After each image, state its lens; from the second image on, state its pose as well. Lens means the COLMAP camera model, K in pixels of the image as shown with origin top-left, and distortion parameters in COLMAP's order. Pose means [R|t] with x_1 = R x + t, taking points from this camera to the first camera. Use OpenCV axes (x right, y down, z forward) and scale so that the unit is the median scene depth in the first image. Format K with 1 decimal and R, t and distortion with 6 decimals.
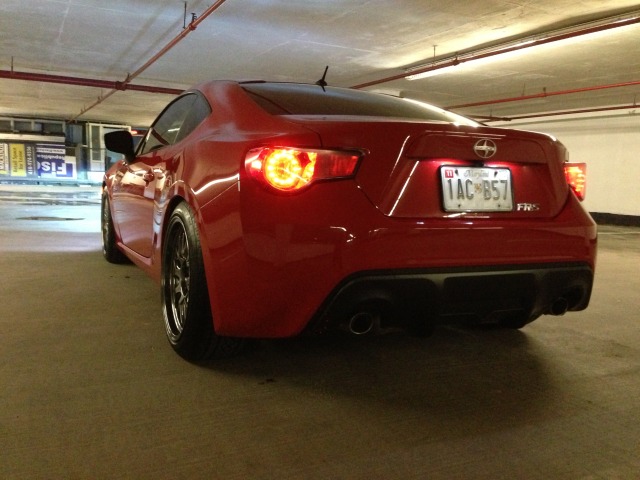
lens RADIAL K [[614.1, 0, 317.6], [0, 614.1, 238.4], [0, 0, 1]] dist [0.034156, 0.000000]
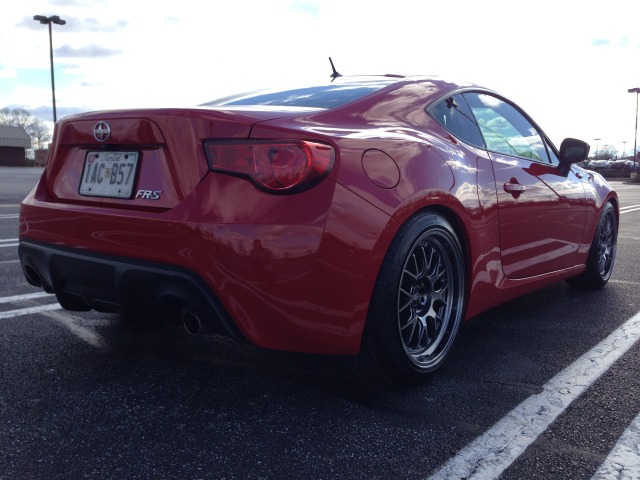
lens RADIAL K [[614.1, 0, 317.8], [0, 614.1, 243.9], [0, 0, 1]] dist [0.034156, 0.000000]
pose [[0.437687, 0.085565, -0.895047, 0.237148], [-0.114020, 0.992707, 0.039144, -0.008188], [0.891869, 0.084921, 0.444251, 0.160999]]
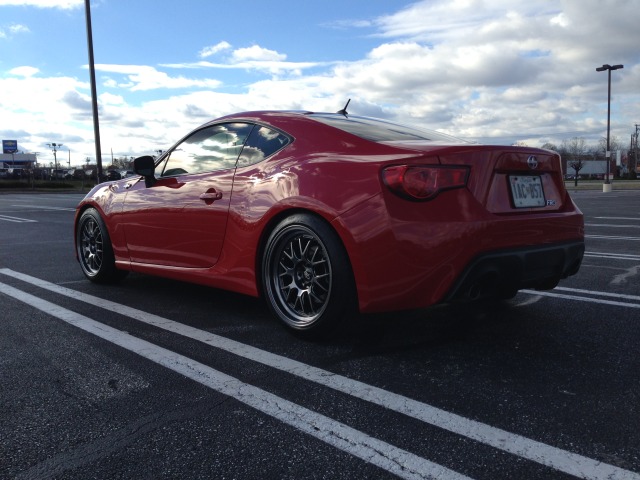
lens RADIAL K [[614.1, 0, 318.7], [0, 614.1, 237.4], [0, 0, 1]] dist [0.034156, 0.000000]
pose [[0.949684, -0.066155, 0.306143, -0.114977], [0.076461, 0.996835, -0.021781, 0.003732], [-0.303733, 0.044093, 0.951736, -0.033194]]
